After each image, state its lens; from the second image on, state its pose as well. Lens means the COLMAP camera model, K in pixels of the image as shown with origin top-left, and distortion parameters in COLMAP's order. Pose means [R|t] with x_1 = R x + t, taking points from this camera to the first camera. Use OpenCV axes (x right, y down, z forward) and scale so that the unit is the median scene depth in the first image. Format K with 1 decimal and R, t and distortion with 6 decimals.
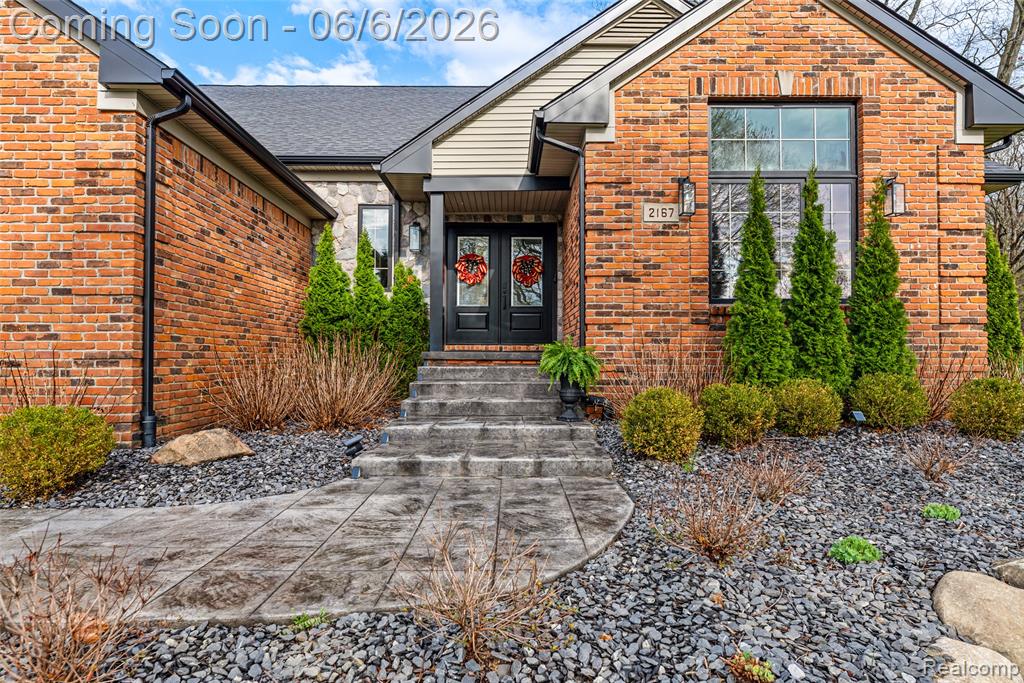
lens RADIAL K [[551.1, 0, 515.4], [0, 551.1, 343.7], [0, 0, 1]] dist [0.005411, -0.000317]
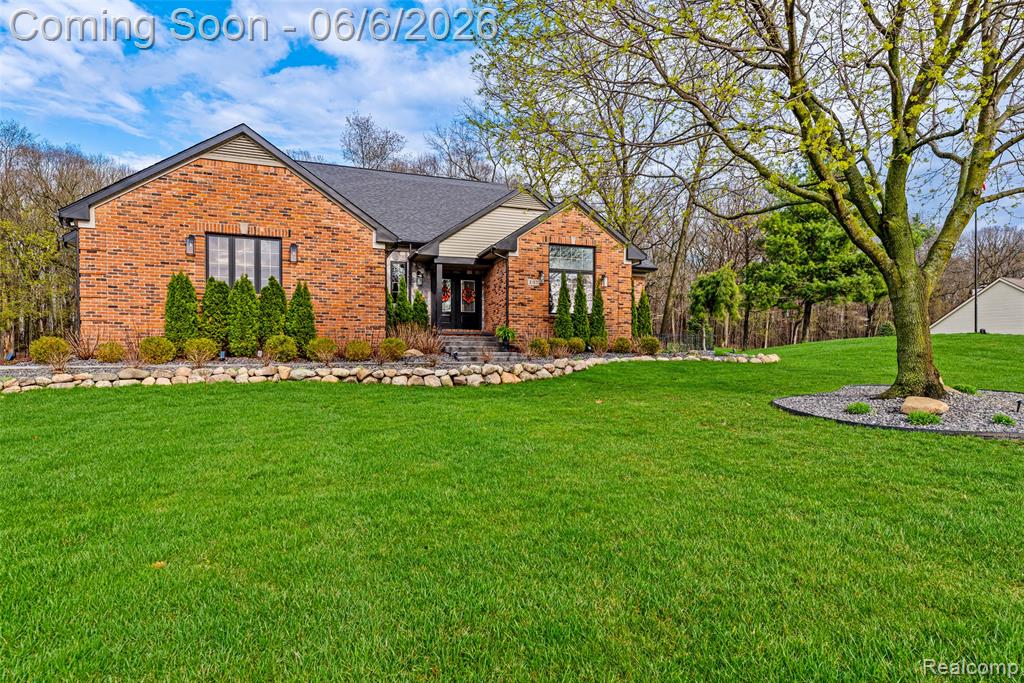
lens RADIAL K [[551.1, 0, 511.4], [0, 551.1, 345.2], [0, 0, 1]] dist [0.005411, -0.000317]
pose [[0.945722, 0.009981, 0.324825, -0.778126], [-0.011956, 0.999920, 0.004087, 0.080713], [-0.324758, -0.007749, 0.945765, -1.692525]]
